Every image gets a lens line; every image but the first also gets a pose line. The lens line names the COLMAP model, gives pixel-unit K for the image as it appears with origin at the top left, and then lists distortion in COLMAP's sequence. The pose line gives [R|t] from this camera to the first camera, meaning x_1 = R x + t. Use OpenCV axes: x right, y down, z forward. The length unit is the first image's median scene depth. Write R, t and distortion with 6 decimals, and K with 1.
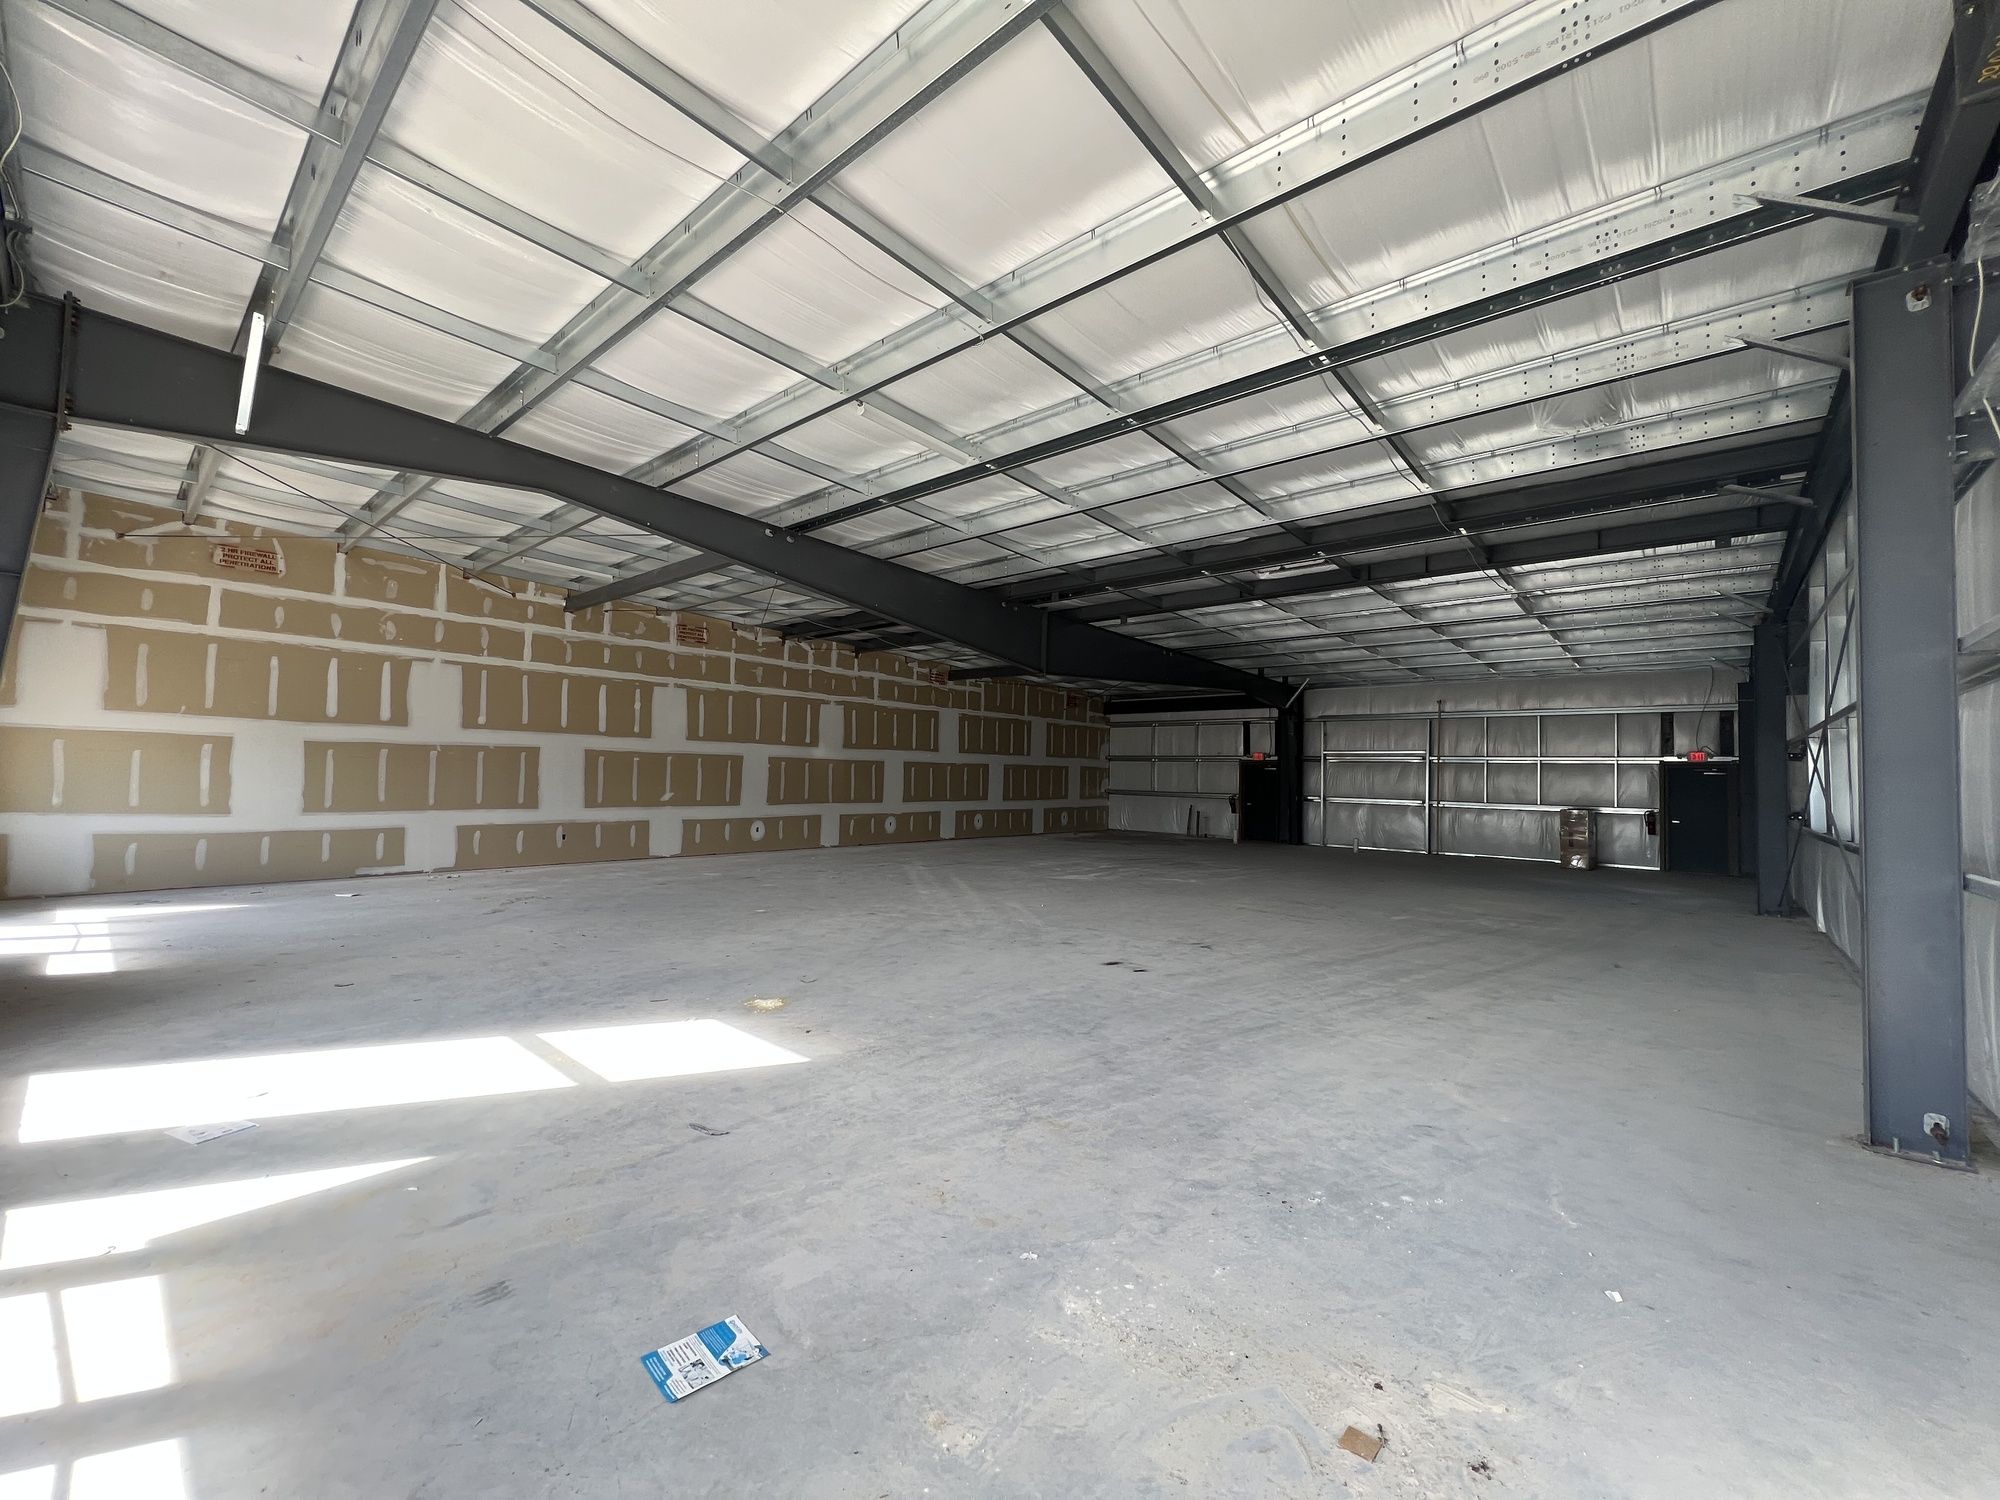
lens RADIAL K [[832.1, 0, 994.8], [0, 832.1, 763.6], [0, 0, 1]] dist [0.002637, 0.000223]
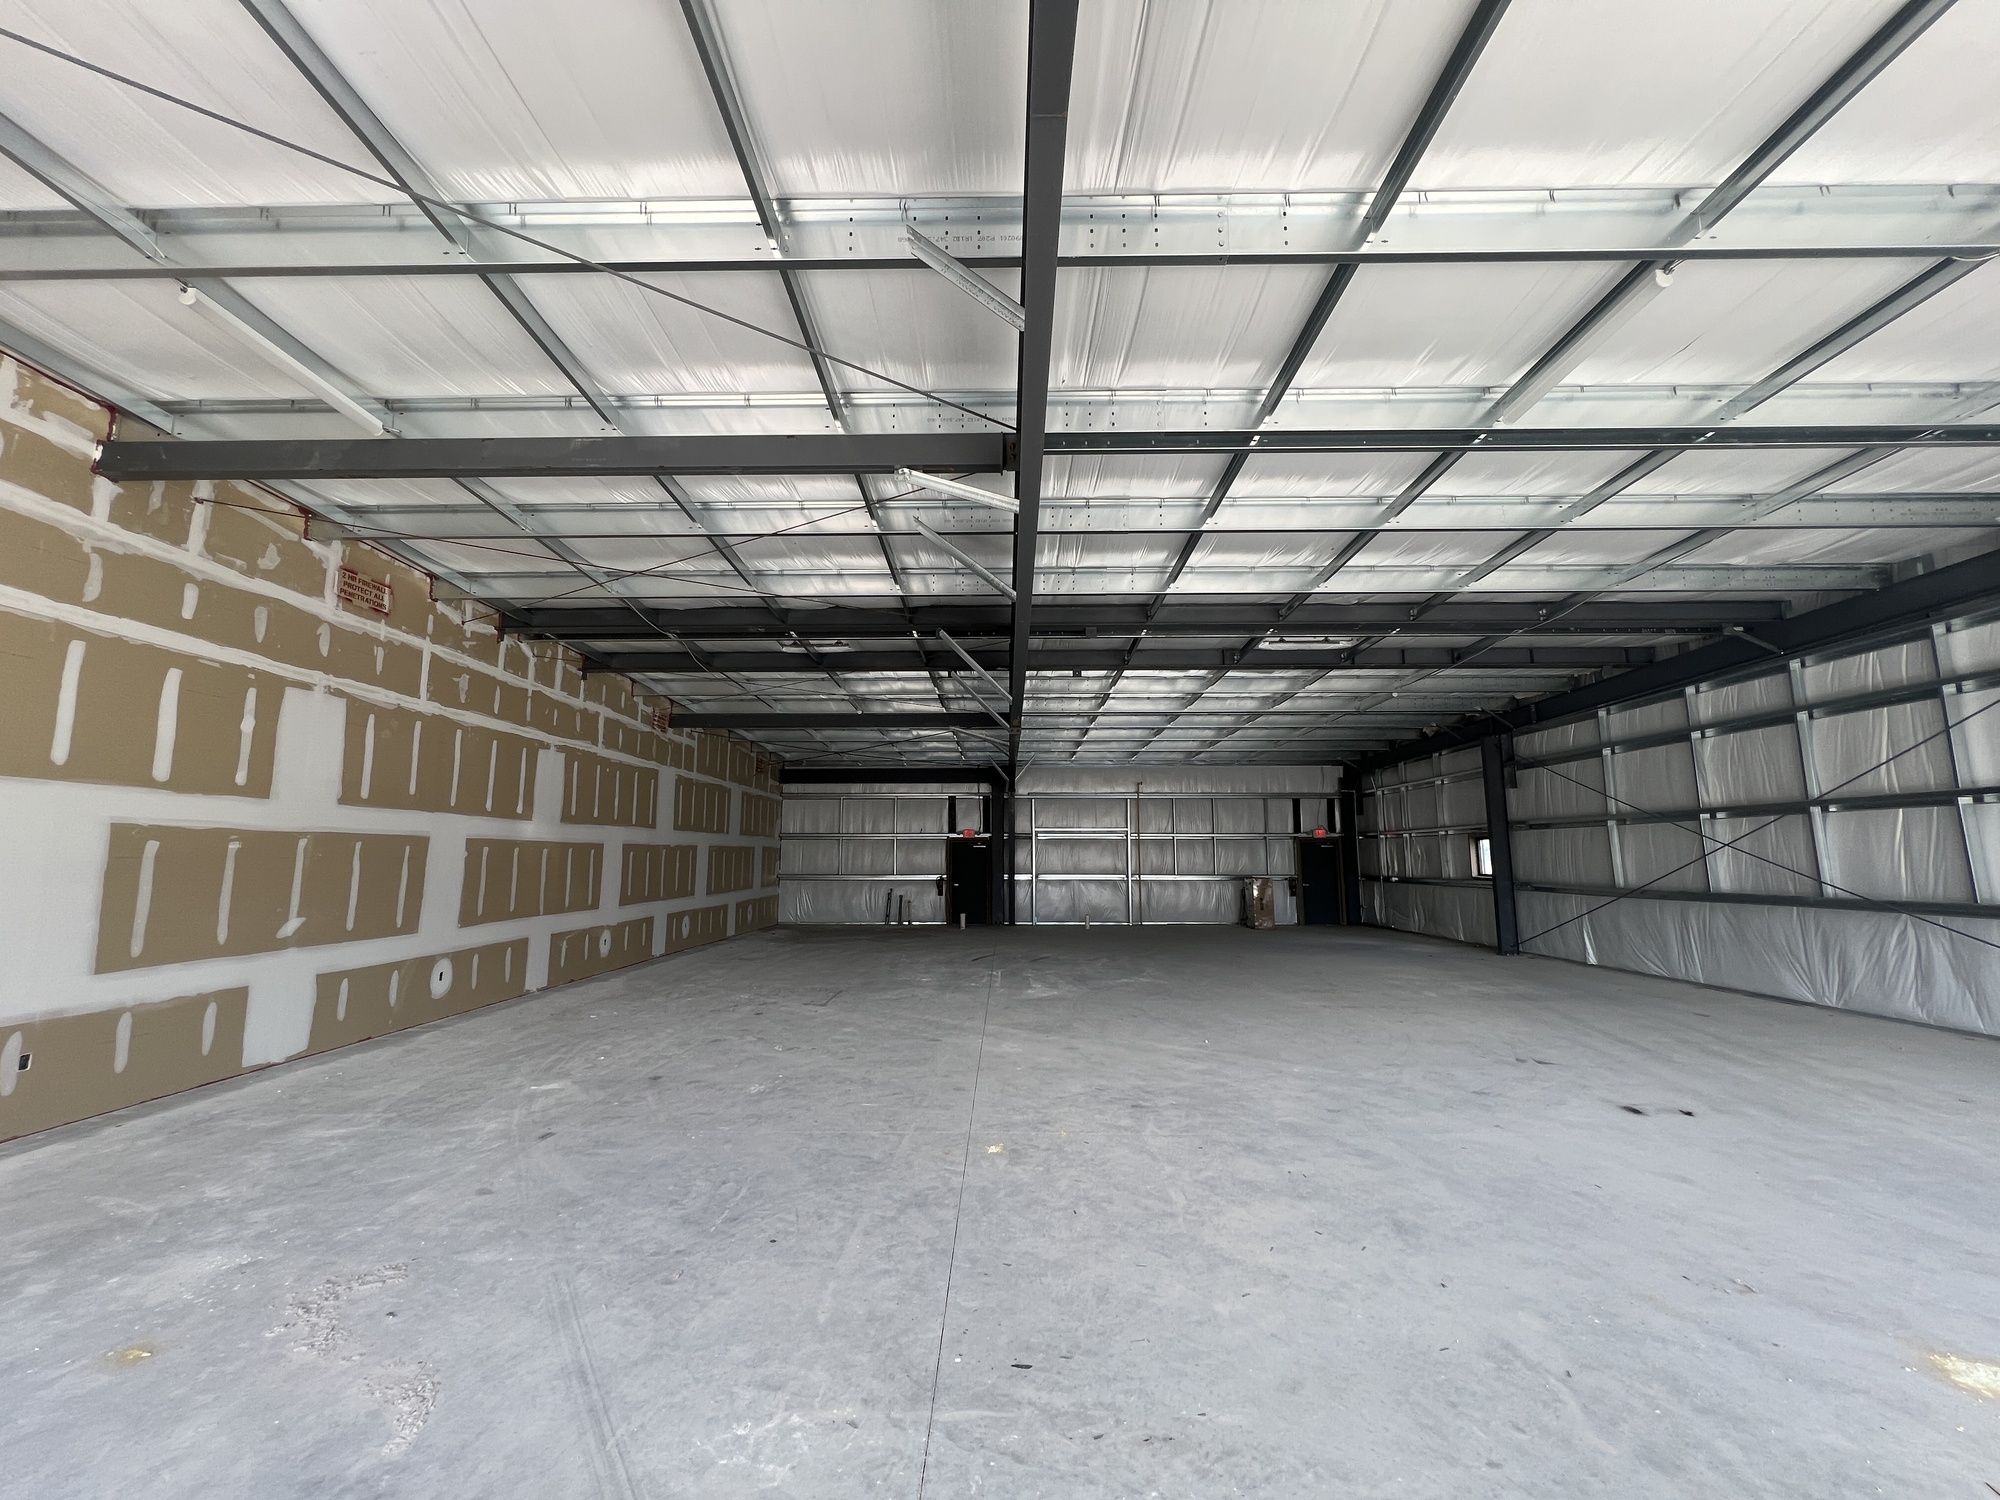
lens RADIAL K [[832.1, 0, 995.5], [0, 832.1, 805.5], [0, 0, 1]] dist [0.002637, 0.000223]
pose [[0.739048, 0.018631, 0.673395, -0.325207], [0.009663, 0.999221, -0.038251, -0.005004], [-0.673583, 0.034777, 0.738293, 0.304721]]
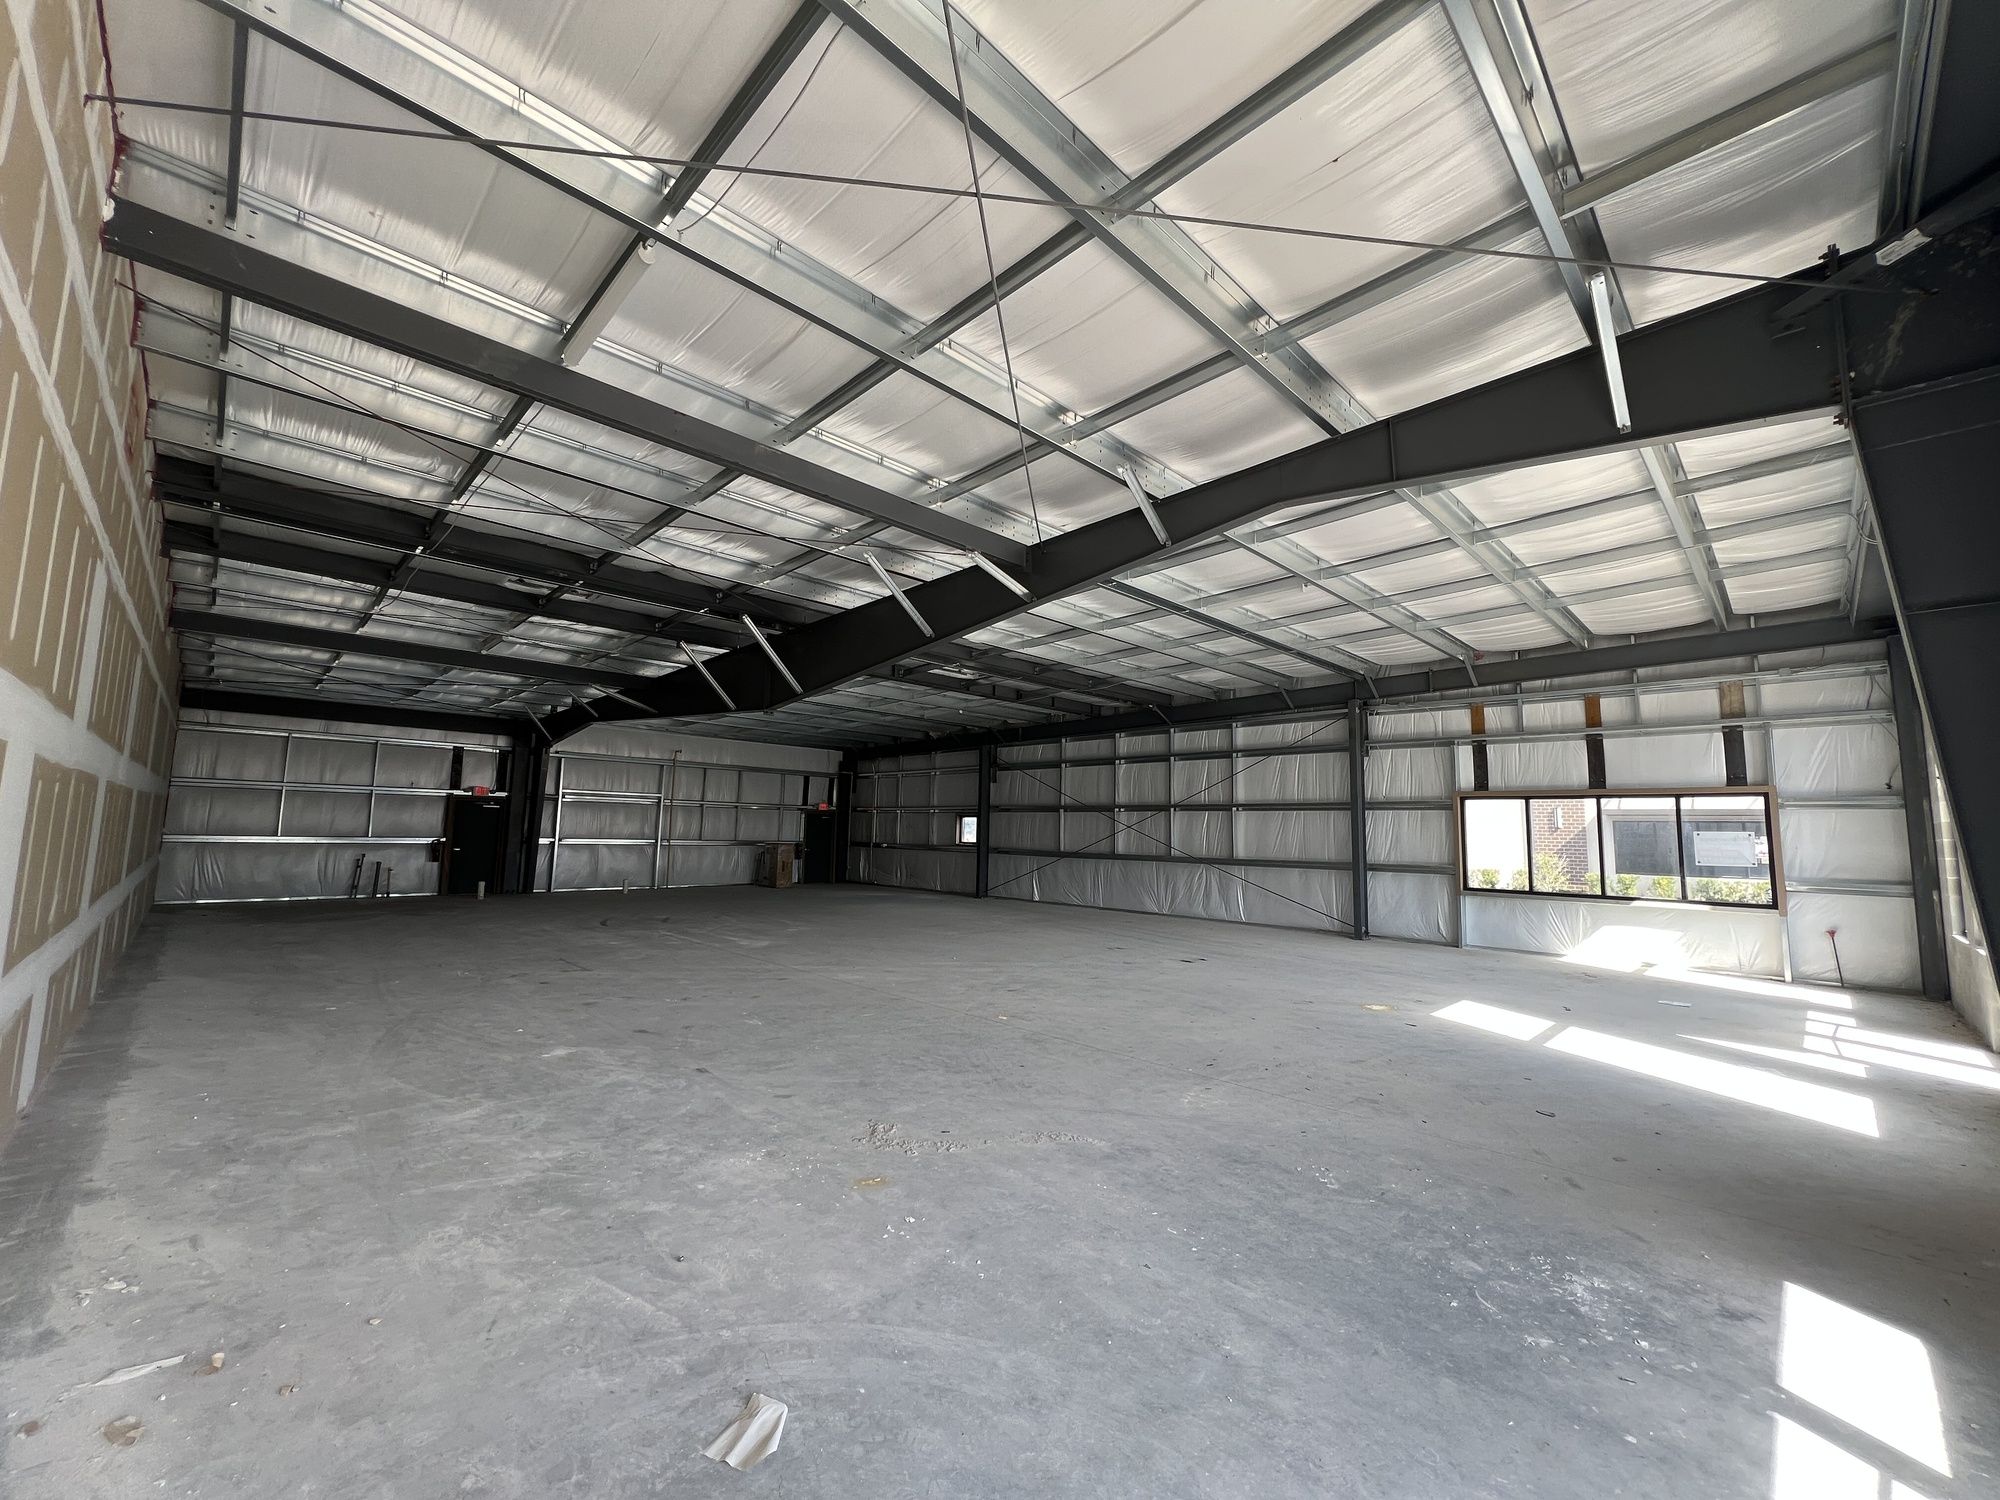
lens RADIAL K [[809.3, 0, 1026.4], [0, 809.3, 752.7], [0, 0, 1]] dist [0.008332, 0.000224]
pose [[0.018647, 0.076870, 0.996867, -0.529608], [-0.034070, 0.996510, -0.076206, -0.004500], [-0.999246, -0.032542, 0.021200, 0.475435]]
